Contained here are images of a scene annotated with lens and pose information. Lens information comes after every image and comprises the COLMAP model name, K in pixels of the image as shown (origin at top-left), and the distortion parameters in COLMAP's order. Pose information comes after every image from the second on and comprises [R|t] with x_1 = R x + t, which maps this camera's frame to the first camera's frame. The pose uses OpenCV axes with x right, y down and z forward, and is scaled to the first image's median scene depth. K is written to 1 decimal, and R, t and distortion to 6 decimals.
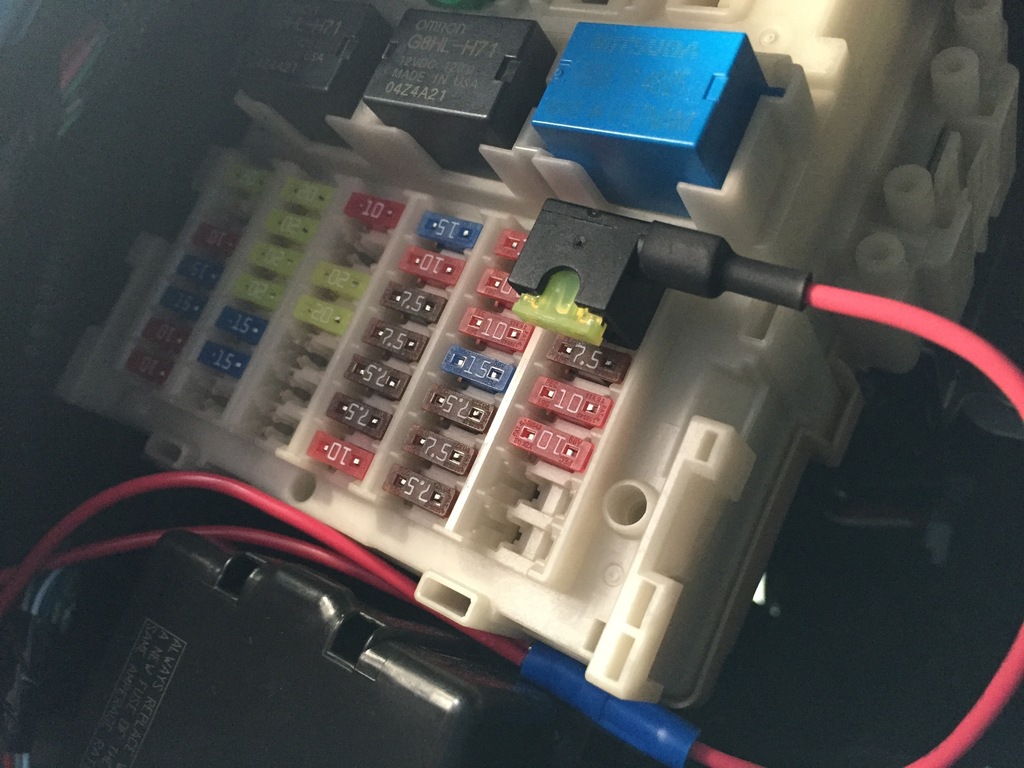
lens RADIAL K [[873.5, 0, 538.9], [0, 873.5, 389.2], [0, 0, 1]] dist [0.075690, -0.120453]
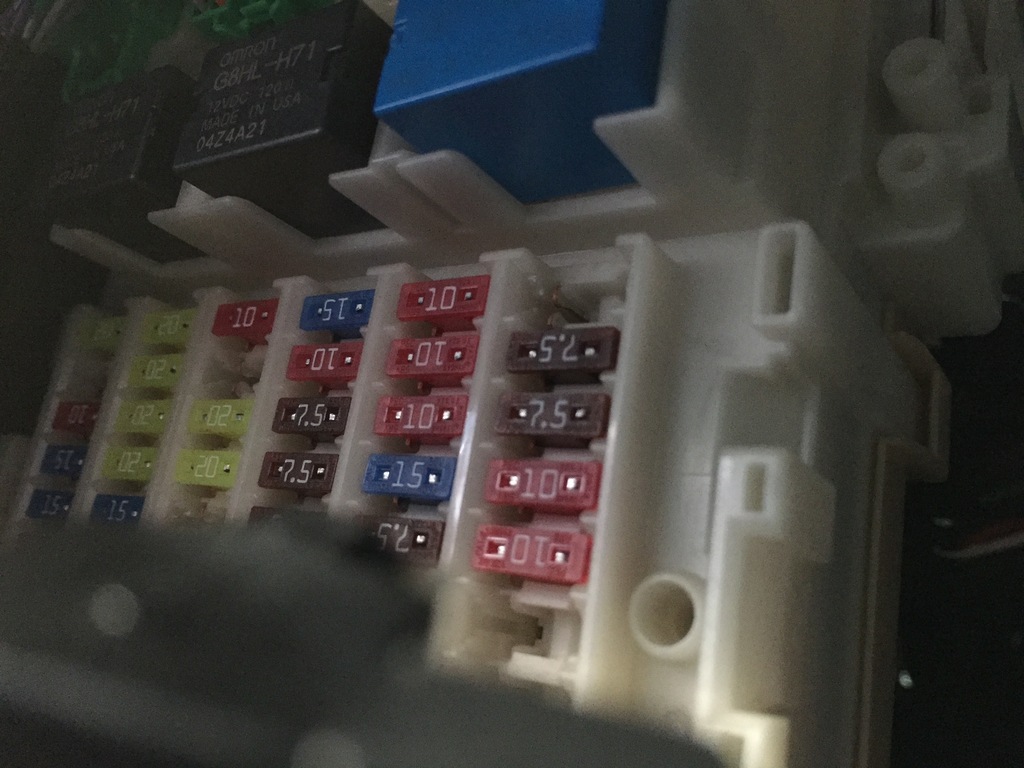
lens RADIAL K [[873.5, 0, 538.9], [0, 873.5, 389.2], [0, 0, 1]] dist [0.075690, -0.120453]
pose [[0.961285, -0.274910, -0.018872, 0.061635], [0.269310, 0.951786, -0.146885, 0.040569], [0.058342, 0.136116, 0.988973, 0.298112]]
